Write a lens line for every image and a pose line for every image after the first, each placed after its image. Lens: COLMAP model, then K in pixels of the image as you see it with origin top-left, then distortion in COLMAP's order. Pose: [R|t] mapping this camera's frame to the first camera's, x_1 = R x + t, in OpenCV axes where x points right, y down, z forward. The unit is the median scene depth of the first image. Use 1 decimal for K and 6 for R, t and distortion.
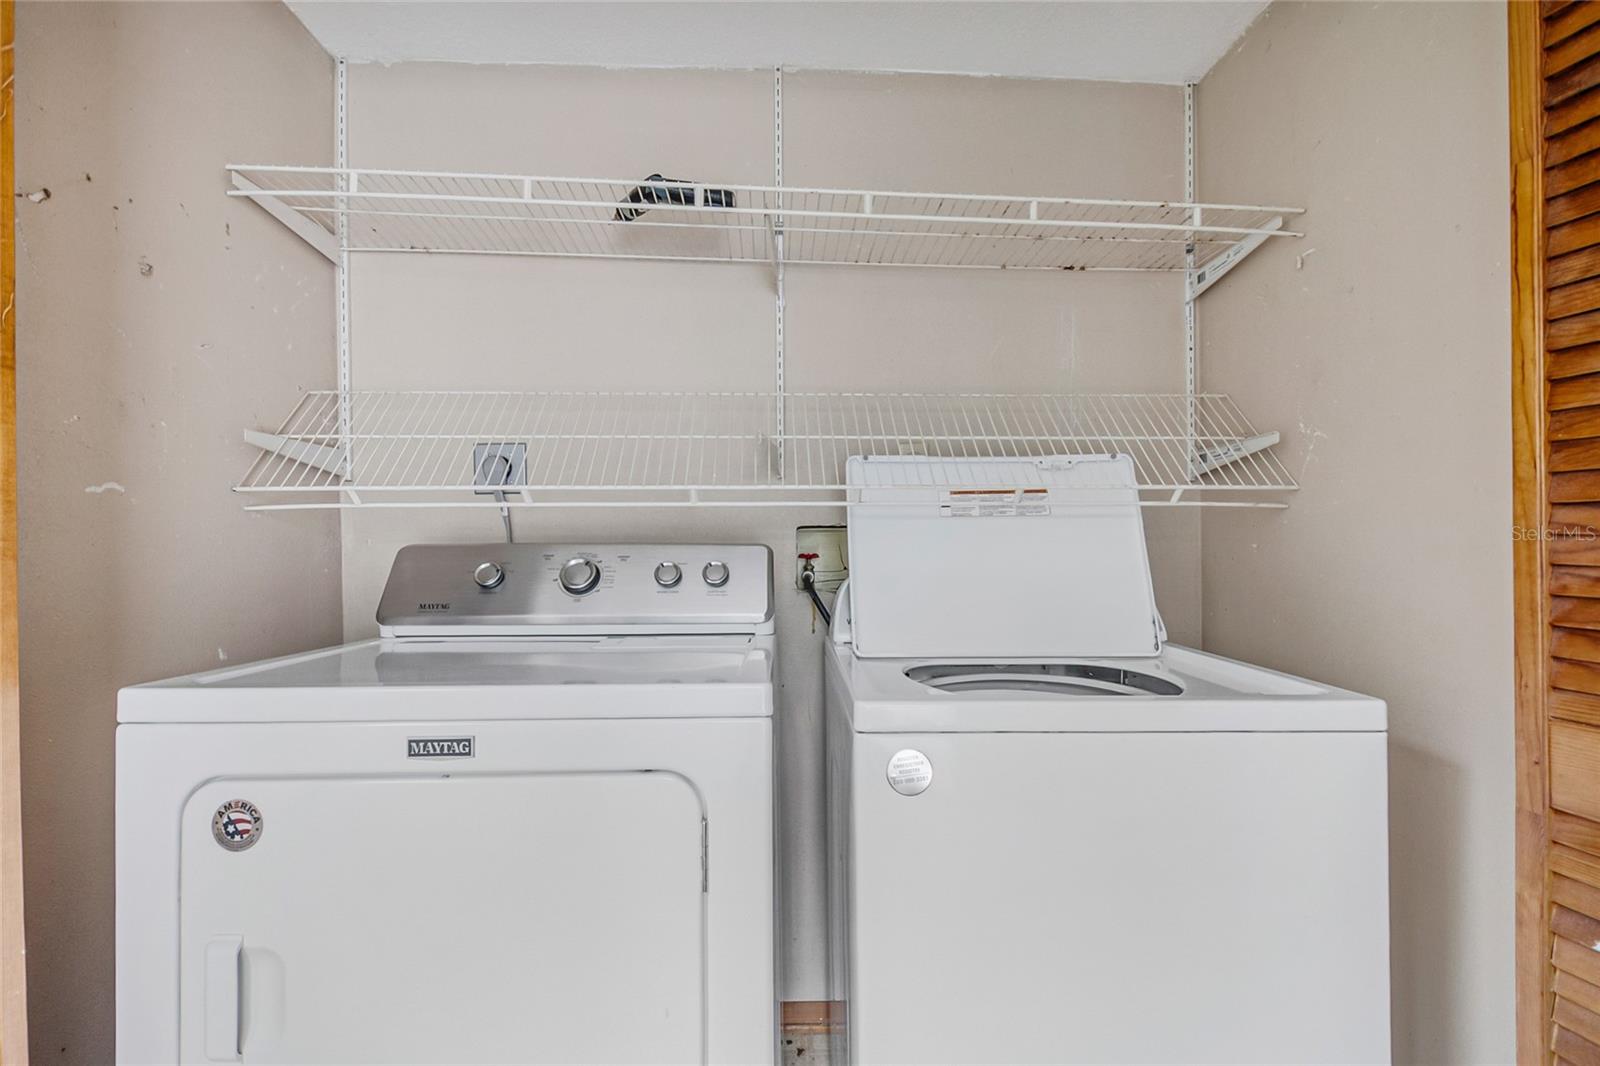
lens RADIAL K [[672.3, 0, 796.0], [0, 672.3, 560.3], [0, 0, 1]] dist [-0.031590, -0.000422]
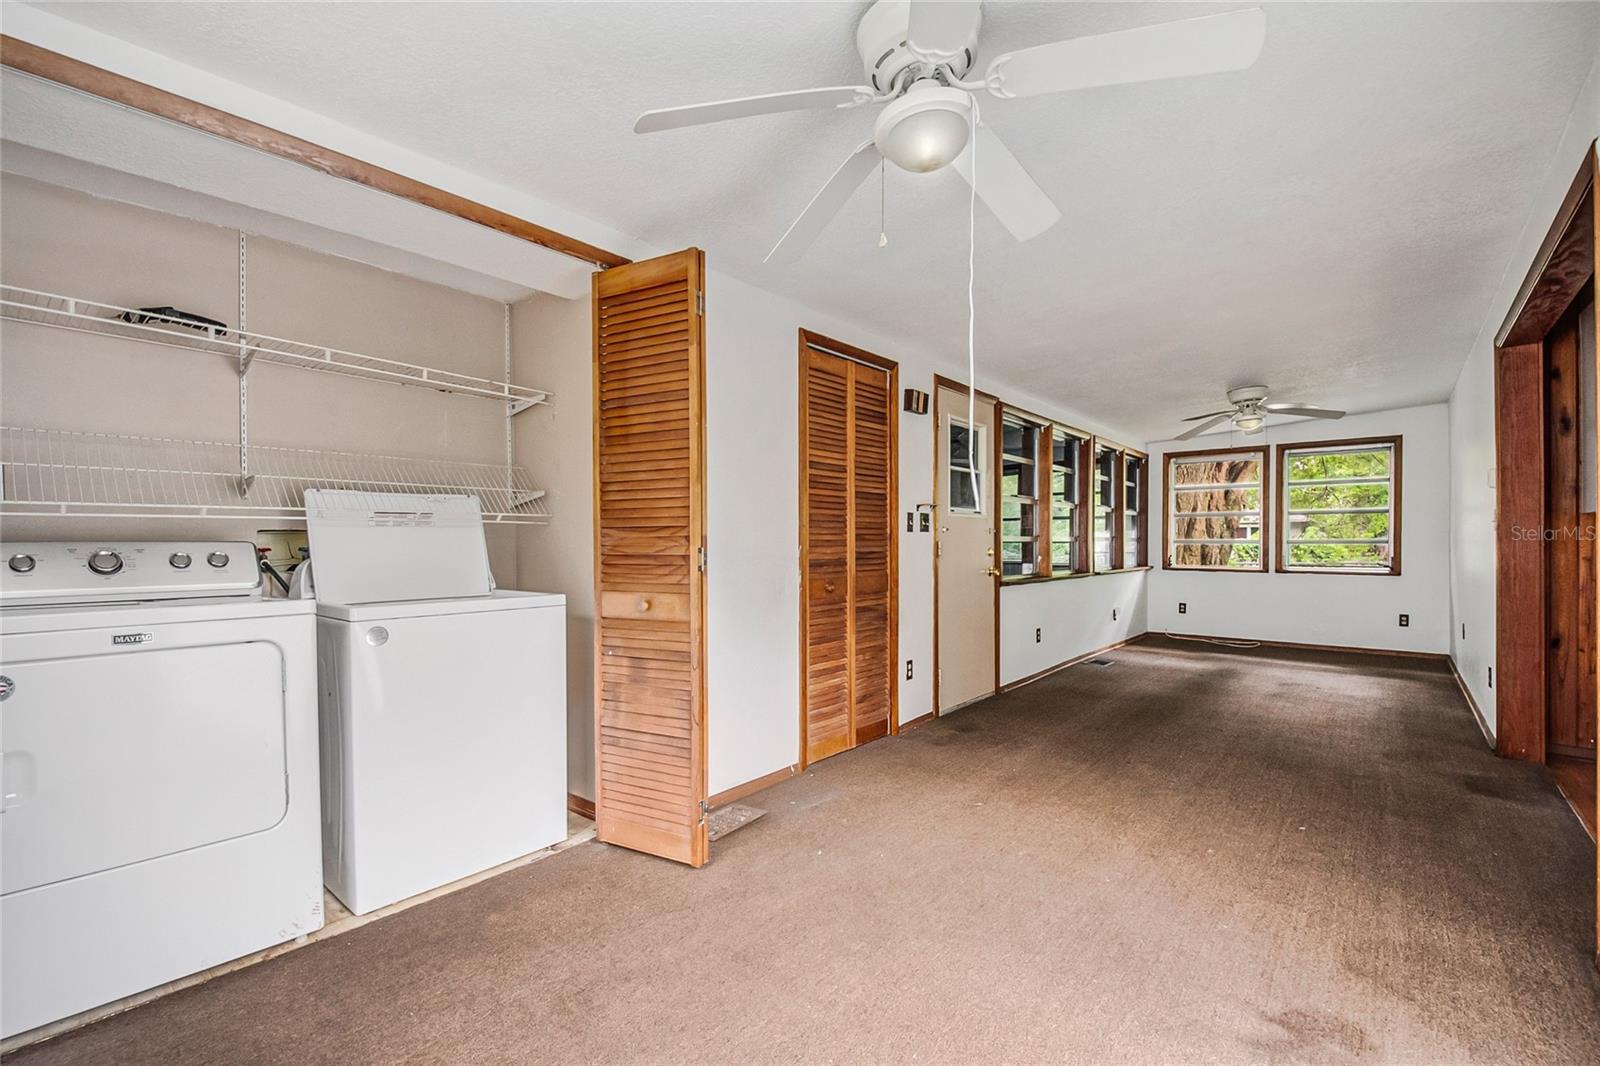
lens RADIAL K [[702.8, 0, 803.8], [0, 702.8, 543.8], [0, 0, 1]] dist [0.017480, -0.000437]
pose [[0.638892, -0.003259, 0.769290, -0.525826], [0.026611, 0.999486, -0.017866, 0.049298], [-0.768836, 0.031886, 0.638650, -1.156302]]
